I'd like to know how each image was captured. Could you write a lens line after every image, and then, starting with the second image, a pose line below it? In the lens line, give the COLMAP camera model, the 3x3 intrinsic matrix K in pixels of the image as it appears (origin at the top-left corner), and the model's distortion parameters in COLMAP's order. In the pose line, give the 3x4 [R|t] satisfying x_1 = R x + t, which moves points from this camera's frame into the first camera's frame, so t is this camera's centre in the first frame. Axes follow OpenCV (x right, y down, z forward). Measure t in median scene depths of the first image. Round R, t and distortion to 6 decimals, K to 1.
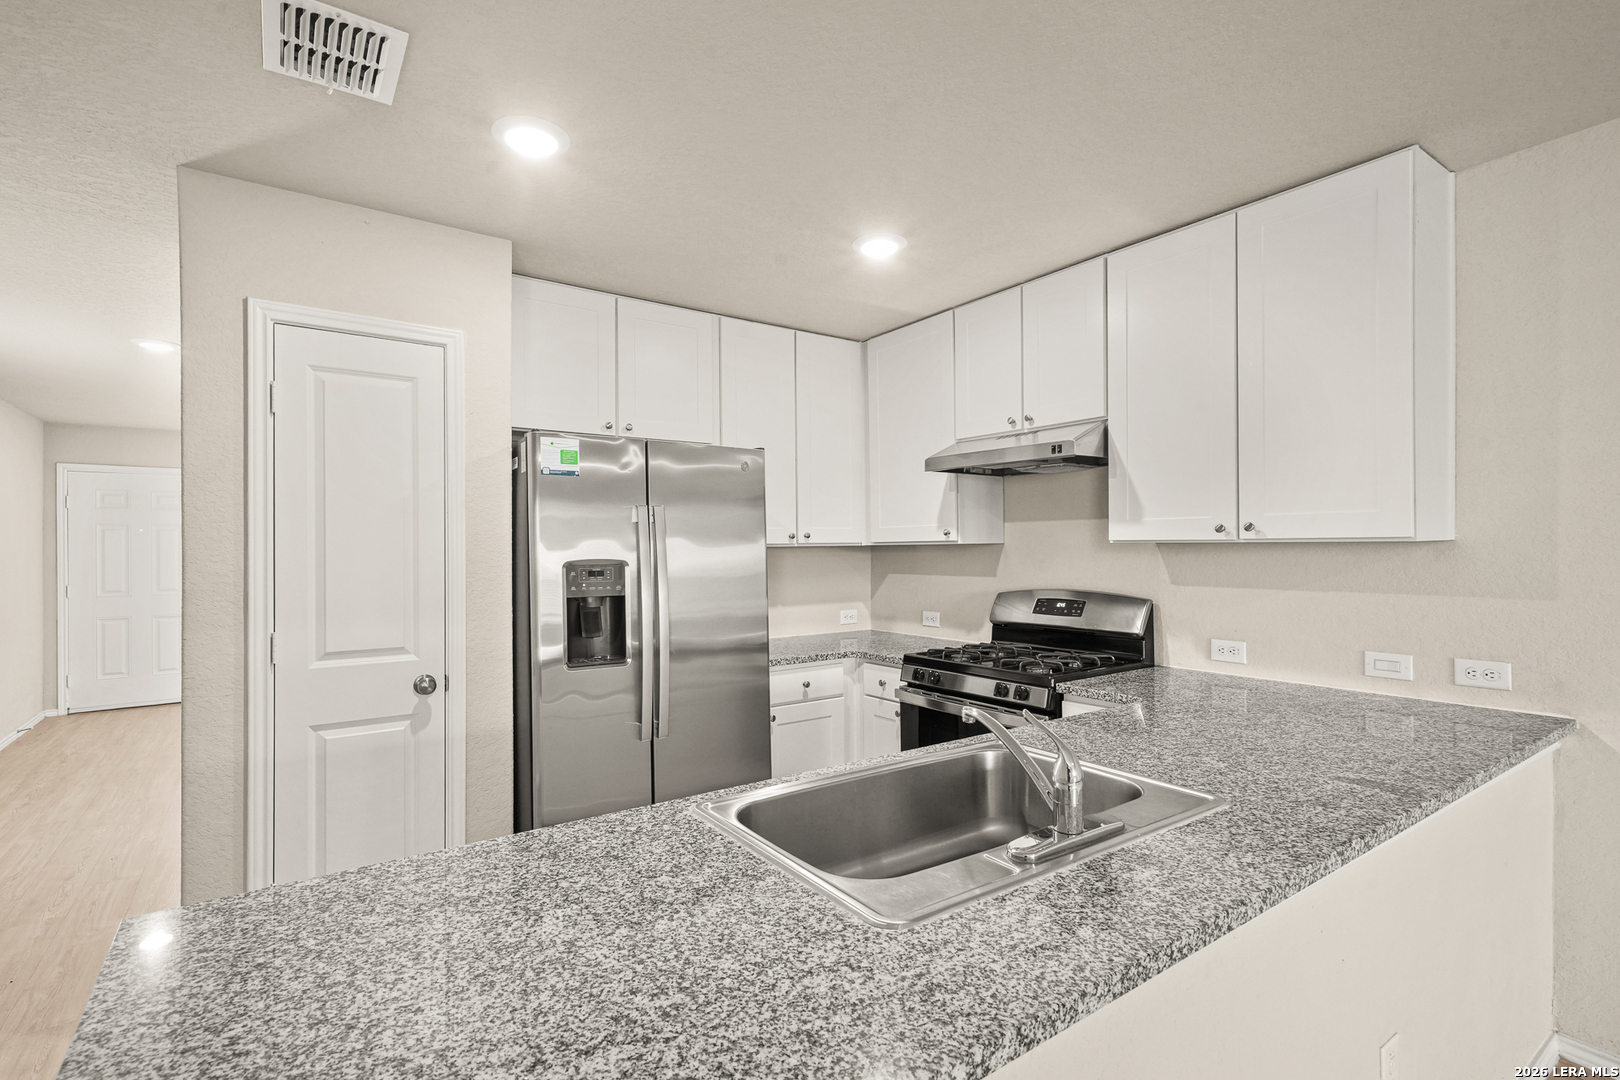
lens RADIAL K [[763.2, 0, 807.6], [0, 763.2, 548.1], [0, 0, 1]] dist [0.008904, 0.001133]
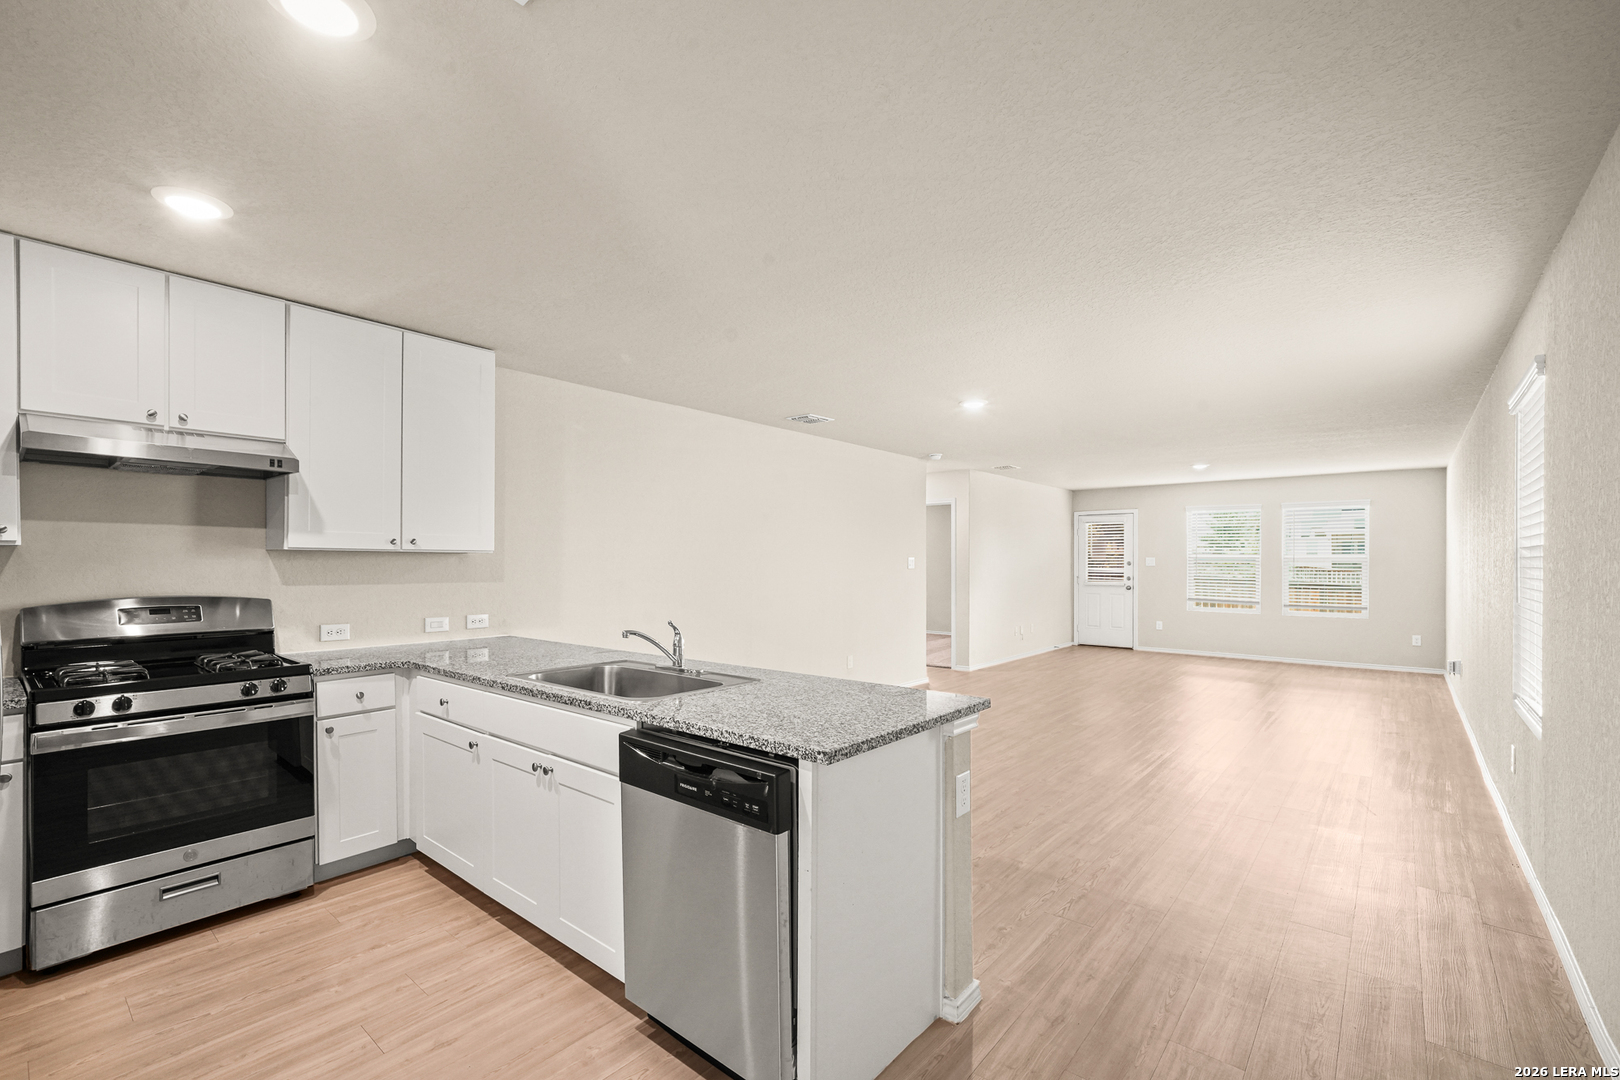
lens RADIAL K [[699.1, 0, 794.0], [0, 699.1, 562.8], [0, 0, 1]] dist [0.000402, 0.000013]
pose [[-0.243829, 0.009813, 0.969769, -0.854214], [0.002831, 0.999952, -0.009407, 0.026784], [-0.969814, 0.000451, -0.243845, 0.528969]]
